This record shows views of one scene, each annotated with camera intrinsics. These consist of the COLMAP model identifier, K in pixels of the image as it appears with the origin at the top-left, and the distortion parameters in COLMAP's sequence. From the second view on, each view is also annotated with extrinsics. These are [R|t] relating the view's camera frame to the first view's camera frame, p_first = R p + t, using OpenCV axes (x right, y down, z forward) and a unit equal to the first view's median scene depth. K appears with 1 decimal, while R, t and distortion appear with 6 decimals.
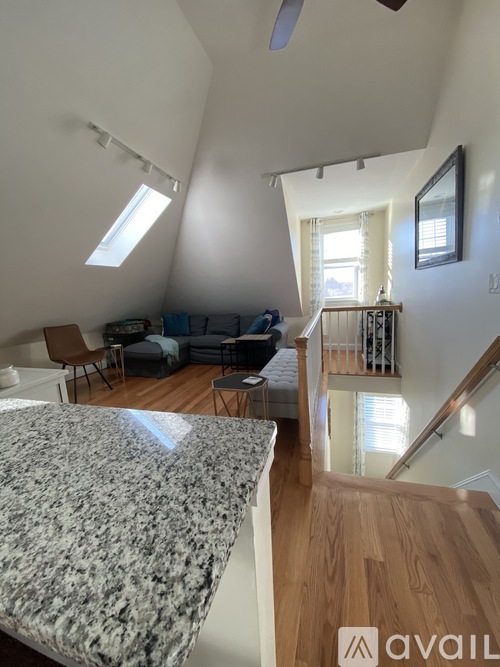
lens RADIAL K [[269.9, 0, 250.0], [0, 269.9, 333.5], [0, 0, 1]] dist [0.018073, -0.000087]
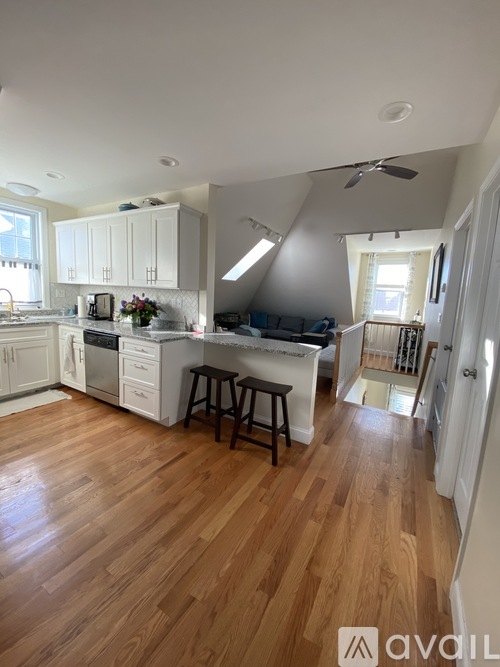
lens RADIAL K [[269.9, 0, 250.0], [0, 269.9, 333.5], [0, 0, 1]] dist [0.018073, -0.000087]
pose [[0.969990, 0.132501, -0.203870, -0.021485], [-0.133423, 0.991016, 0.009281, 0.035450], [0.203268, 0.018199, 0.978954, -0.450741]]
